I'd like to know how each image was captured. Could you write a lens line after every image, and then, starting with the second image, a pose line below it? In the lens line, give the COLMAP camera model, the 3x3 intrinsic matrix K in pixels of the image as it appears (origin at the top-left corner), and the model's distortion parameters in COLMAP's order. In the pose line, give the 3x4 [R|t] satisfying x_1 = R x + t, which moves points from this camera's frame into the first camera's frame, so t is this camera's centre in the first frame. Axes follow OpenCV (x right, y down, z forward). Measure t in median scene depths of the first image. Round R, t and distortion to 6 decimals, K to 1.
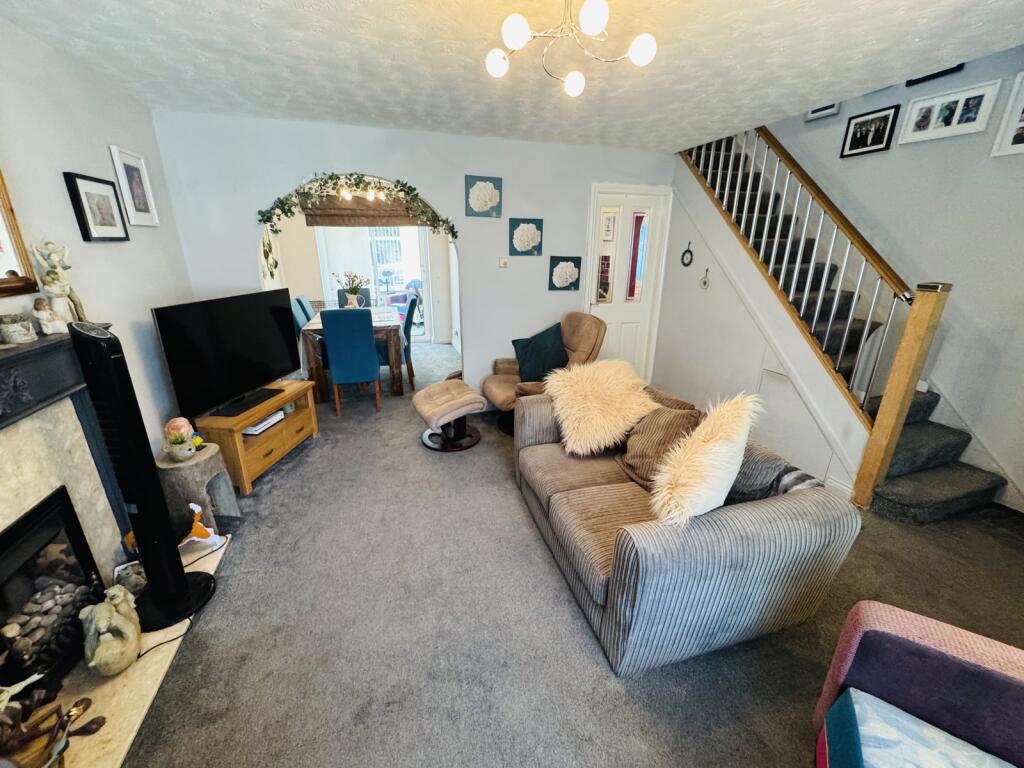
lens RADIAL K [[408.2, 0, 512.0], [0, 408.2, 384.0], [0, 0, 1]] dist [-0.004292, 0.000371]
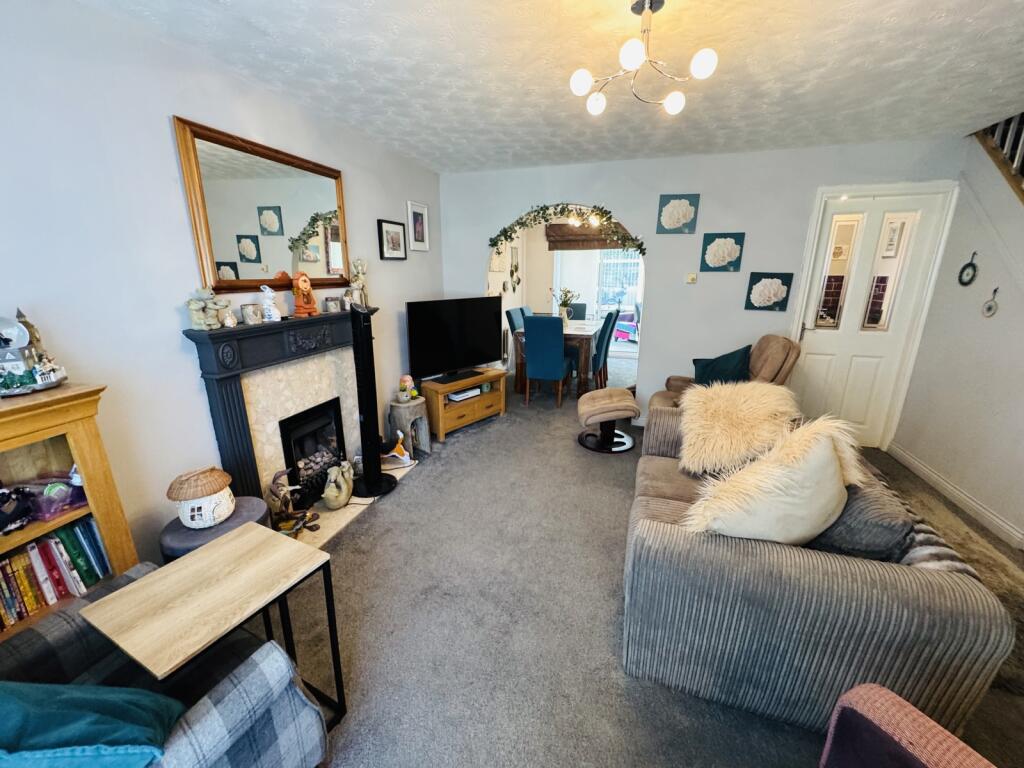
lens RADIAL K [[408.2, 0, 512.0], [0, 408.2, 384.0], [0, 0, 1]] dist [-0.004292, 0.000371]
pose [[0.820201, 0.147016, -0.552862, 0.283023], [-0.178065, 0.984015, -0.002502, 0.042605], [0.543657, 0.100498, 0.833269, -0.033786]]
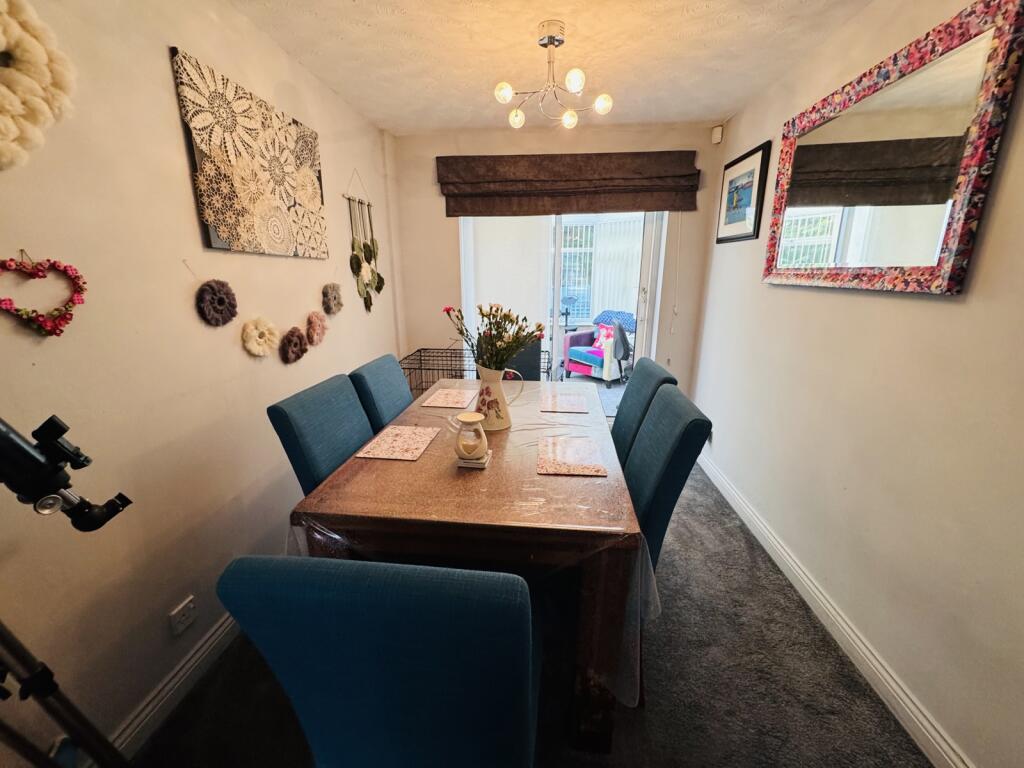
lens RADIAL K [[408.2, 0, 512.0], [0, 408.2, 384.0], [0, 0, 1]] dist [-0.004292, 0.000371]
pose [[0.920778, 0.098802, -0.377368, -0.423454], [-0.119590, 0.992308, -0.031994, -0.345218], [0.371304, 0.074588, 0.925511, 1.194960]]
